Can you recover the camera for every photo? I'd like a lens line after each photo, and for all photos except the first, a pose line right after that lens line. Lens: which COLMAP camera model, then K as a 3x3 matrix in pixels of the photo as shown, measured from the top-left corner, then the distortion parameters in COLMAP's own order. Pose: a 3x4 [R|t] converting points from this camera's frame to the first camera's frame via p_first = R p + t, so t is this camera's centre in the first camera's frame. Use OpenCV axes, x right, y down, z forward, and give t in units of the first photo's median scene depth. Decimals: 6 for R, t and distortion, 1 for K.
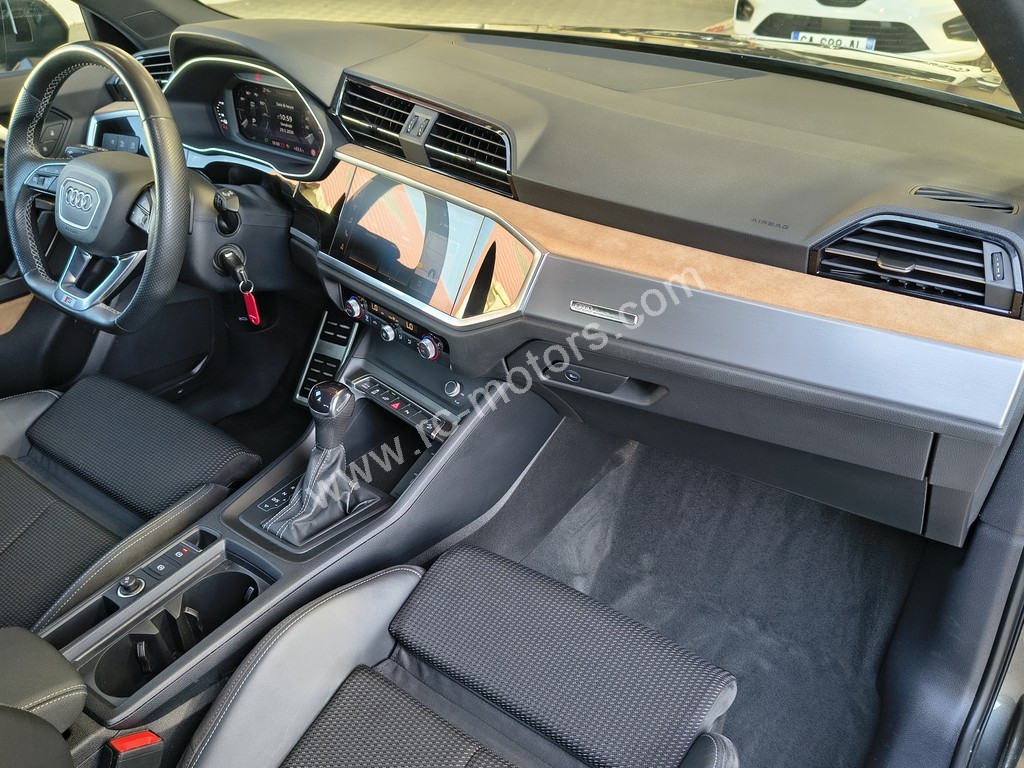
lens RADIAL K [[860.0, 0, 516.0], [0, 860.0, 380.3], [0, 0, 1]] dist [-0.024979, 0.005138]
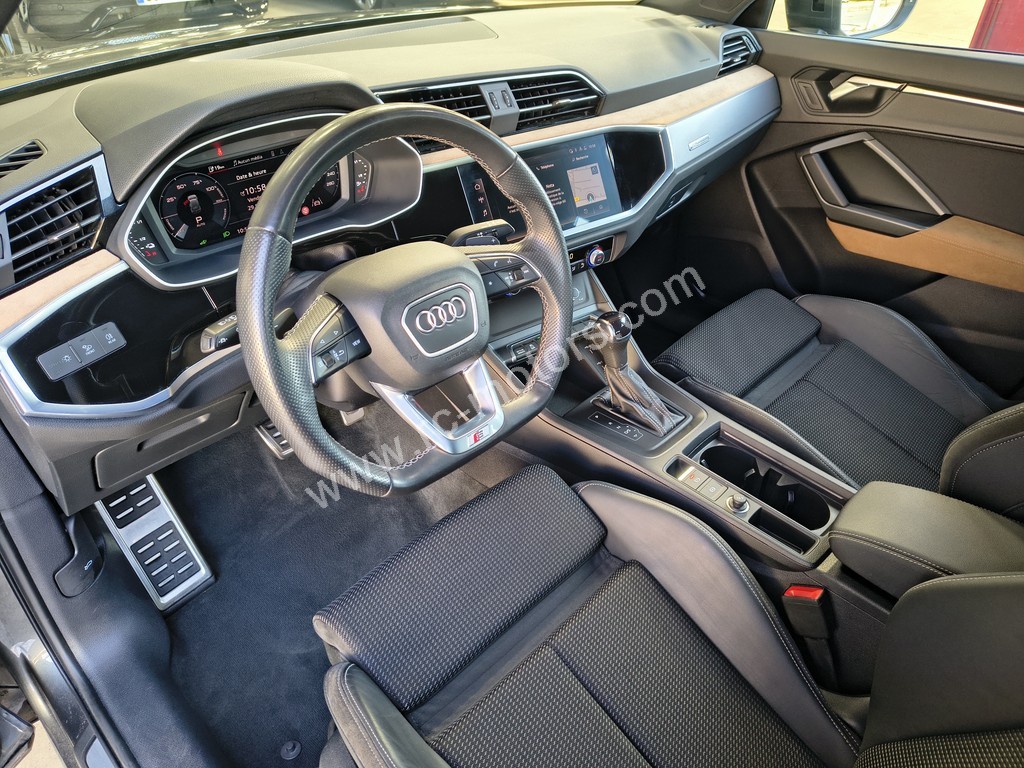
lens RADIAL K [[715.1, 0, 510.7], [0, 715.1, 391.9], [0, 0, 1]] dist [-0.006500, -0.019659]
pose [[0.167243, -0.589137, 0.790536, -1.012384], [0.514869, 0.735996, 0.439568, -0.396446], [-0.840797, 0.333508, 0.426418, 0.686015]]
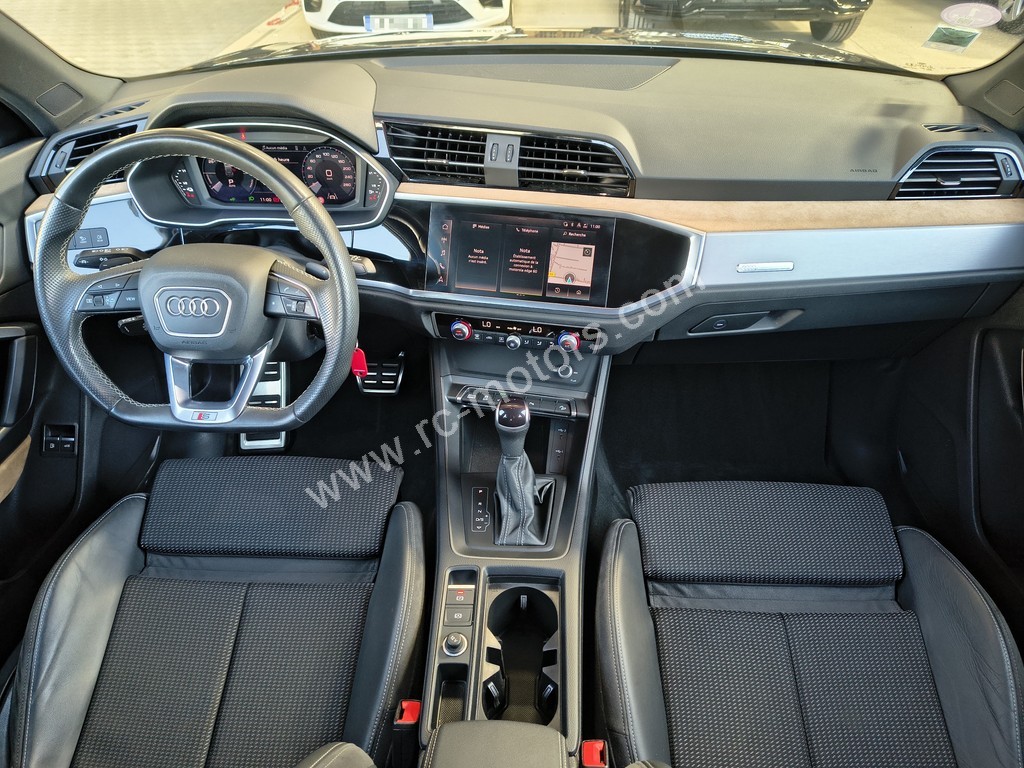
lens RADIAL K [[715.1, 0, 510.6], [0, 715.1, 381.4], [0, 0, 1]] dist [-0.006500, -0.019659]
pose [[0.840048, -0.333380, 0.427992, -0.559978], [0.295177, 0.942784, 0.155009, -0.149785], [-0.455181, -0.003882, 0.890390, 0.171529]]
